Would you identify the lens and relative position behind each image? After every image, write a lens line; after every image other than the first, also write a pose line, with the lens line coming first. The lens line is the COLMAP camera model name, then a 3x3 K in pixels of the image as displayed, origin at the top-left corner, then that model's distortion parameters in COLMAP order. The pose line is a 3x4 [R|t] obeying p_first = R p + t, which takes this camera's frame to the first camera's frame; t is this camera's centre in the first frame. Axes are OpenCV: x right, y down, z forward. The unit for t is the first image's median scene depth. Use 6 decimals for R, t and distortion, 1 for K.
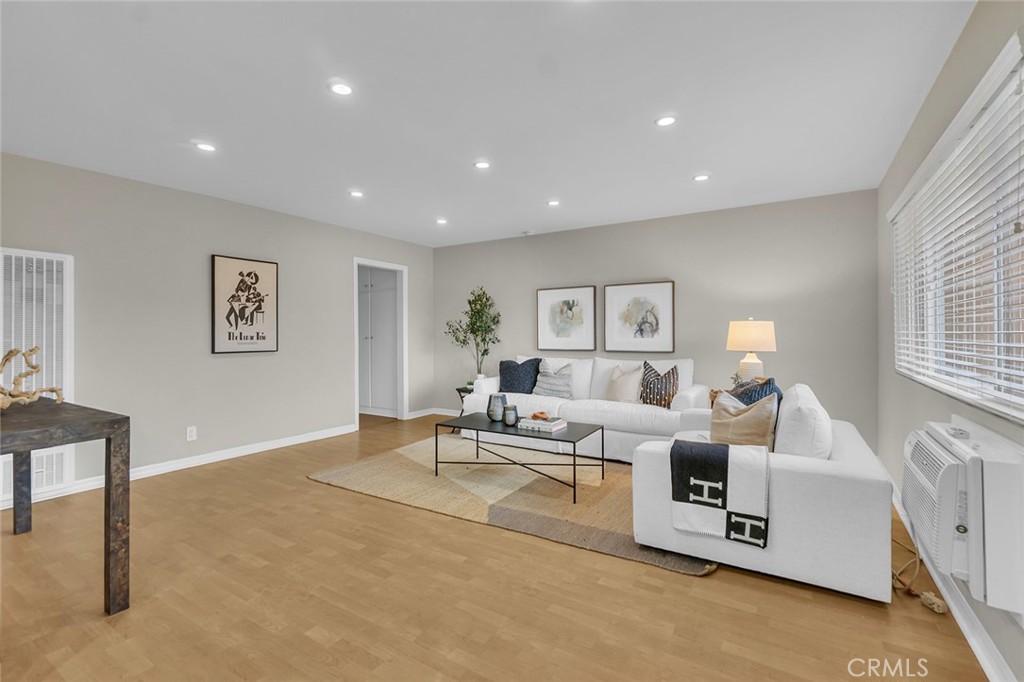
lens RADIAL K [[467.0, 0, 516.9], [0, 467.0, 334.2], [0, 0, 1]] dist [0.005296, 0.000180]
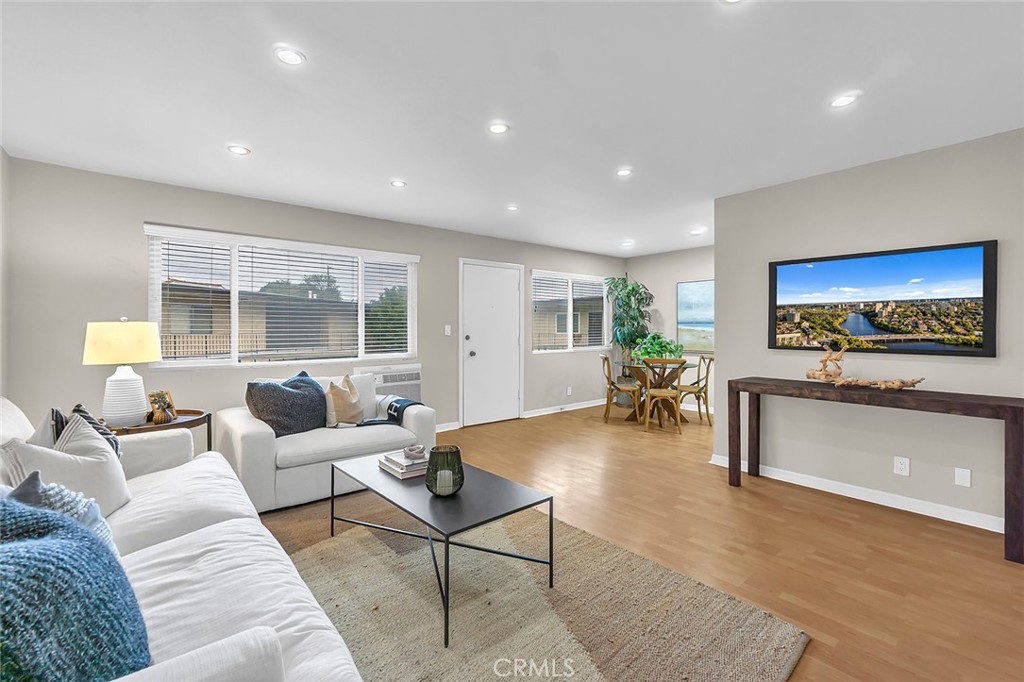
lens RADIAL K [[434.4, 0, 509.4], [0, 434.4, 333.1], [0, 0, 1]] dist [-0.000578, -0.000025]
pose [[-0.944850, -0.000386, 0.327503, -0.270733], [0.003423, 0.999933, 0.011054, -0.015732], [-0.327486, 0.011565, -0.944785, 1.372074]]
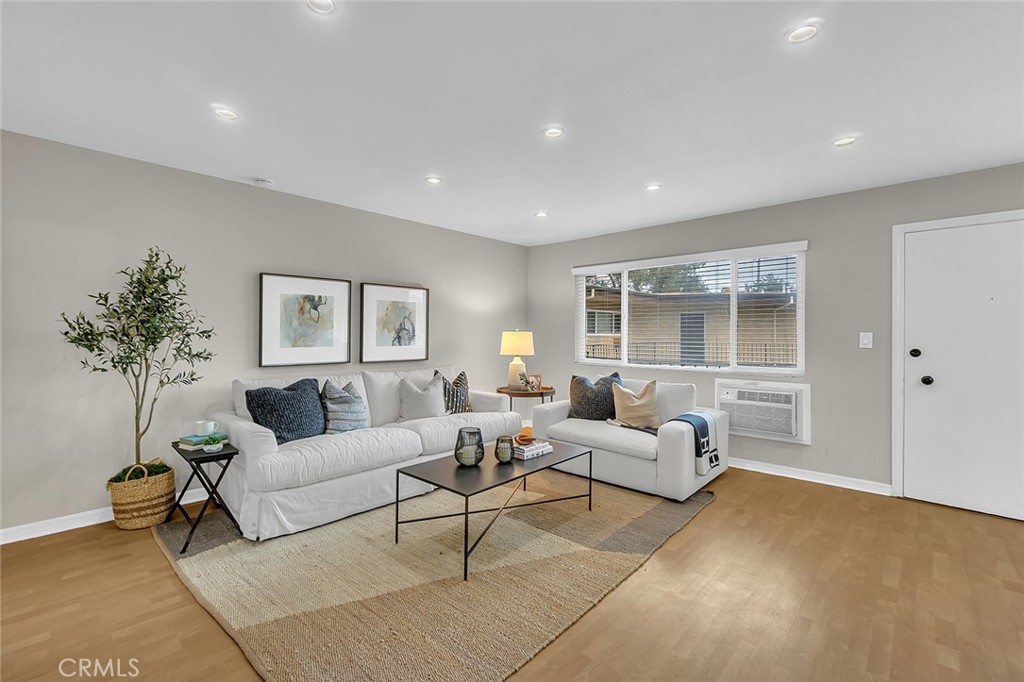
lens RADIAL K [[444.3, 0, 508.4], [0, 444.3, 335.5], [0, 0, 1]] dist [0.001525, 0.000523]
pose [[0.191913, 0.003352, 0.981406, -0.662307], [-0.005433, 0.999982, -0.002353, -0.014368], [-0.981397, -0.004881, 0.191928, 0.753577]]
